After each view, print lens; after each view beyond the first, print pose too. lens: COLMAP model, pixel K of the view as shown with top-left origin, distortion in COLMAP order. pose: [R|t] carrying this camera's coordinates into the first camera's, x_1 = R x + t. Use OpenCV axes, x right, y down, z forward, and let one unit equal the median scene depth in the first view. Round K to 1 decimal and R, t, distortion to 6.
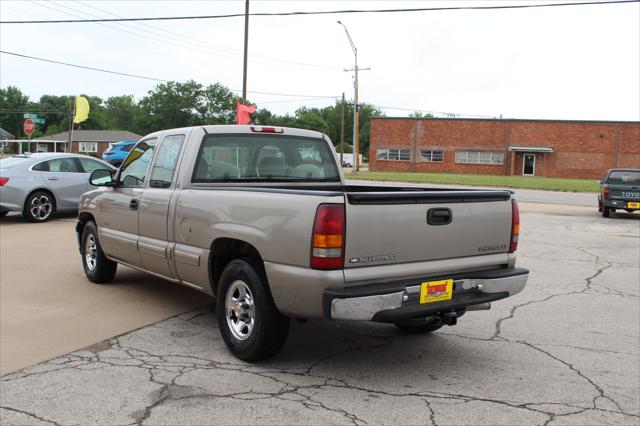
lens RADIAL K [[670.7, 0, 305.3], [0, 670.7, 211.7], [0, 0, 1]] dist [-0.074007, 0.000000]
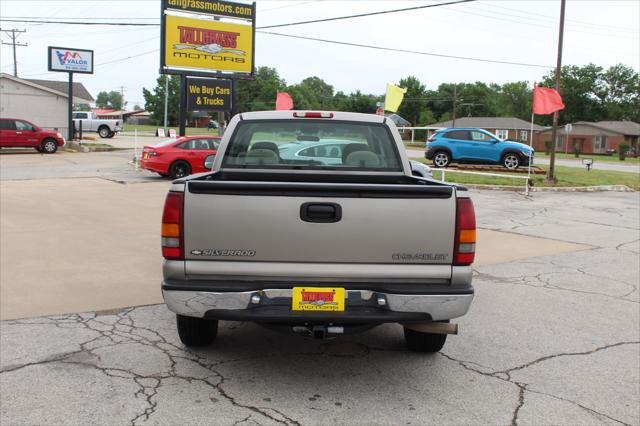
lens RADIAL K [[670.7, 0, 312.8], [0, 670.7, 218.9], [0, 0, 1]] dist [-0.074007, 0.000000]
pose [[0.836541, 0.063423, -0.544221, 0.210825], [-0.047124, 0.997926, 0.043862, -0.007054], [0.545874, -0.011047, 0.837795, 0.087631]]
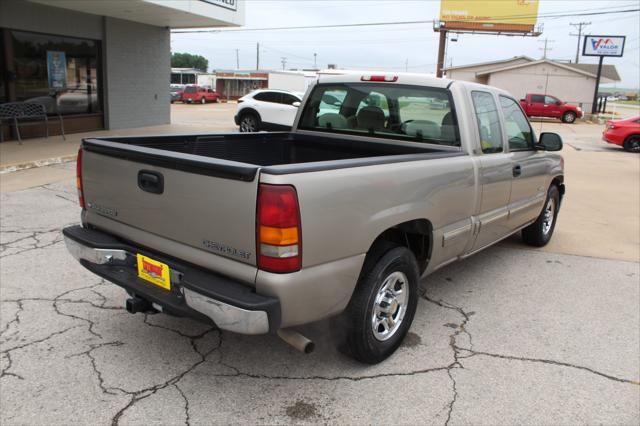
lens RADIAL K [[528.1, 0, 322.1], [0, 528.1, 217.6], [0, 0, 1]] dist [-0.146383, 0.121018]
pose [[0.079044, 0.212892, -0.973873, 0.336906], [-0.112909, 0.972555, 0.203439, -0.026429], [0.990456, 0.093879, 0.100912, 0.306654]]
